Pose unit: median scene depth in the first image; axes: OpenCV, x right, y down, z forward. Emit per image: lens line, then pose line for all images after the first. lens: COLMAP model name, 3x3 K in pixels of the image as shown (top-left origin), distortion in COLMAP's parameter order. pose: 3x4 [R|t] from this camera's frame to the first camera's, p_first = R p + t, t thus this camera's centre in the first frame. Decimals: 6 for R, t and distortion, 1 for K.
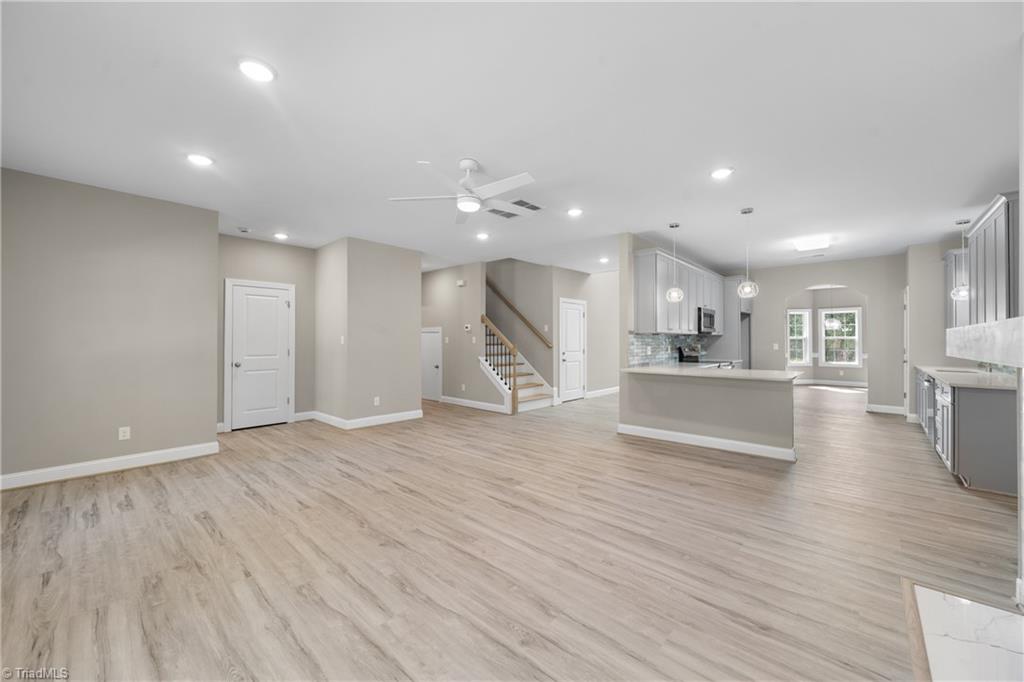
lens RADIAL K [[394.8, 0, 517.5], [0, 394.8, 338.1], [0, 0, 1]] dist [0.013334, 0.000456]
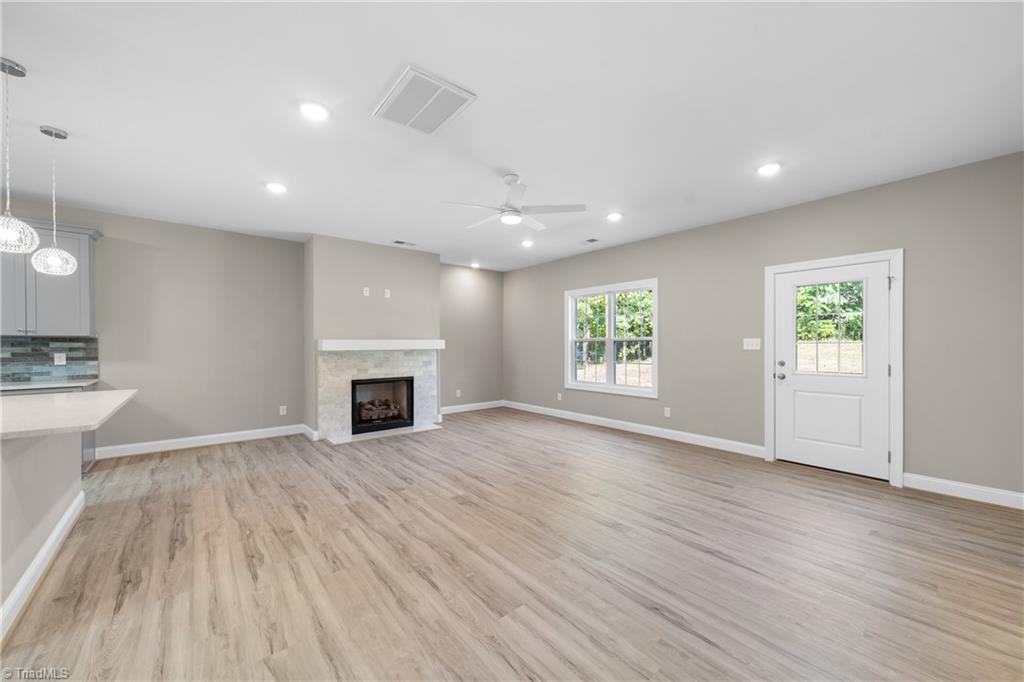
lens RADIAL K [[394.8, 0, 504.8], [0, 394.8, 349.0], [0, 0, 1]] dist [0.013334, 0.000456]
pose [[-0.984397, -0.000024, 0.175963, -0.278097], [0.001116, 0.999979, 0.006379, 0.010157], [-0.175960, 0.006476, -0.984376, 1.940817]]
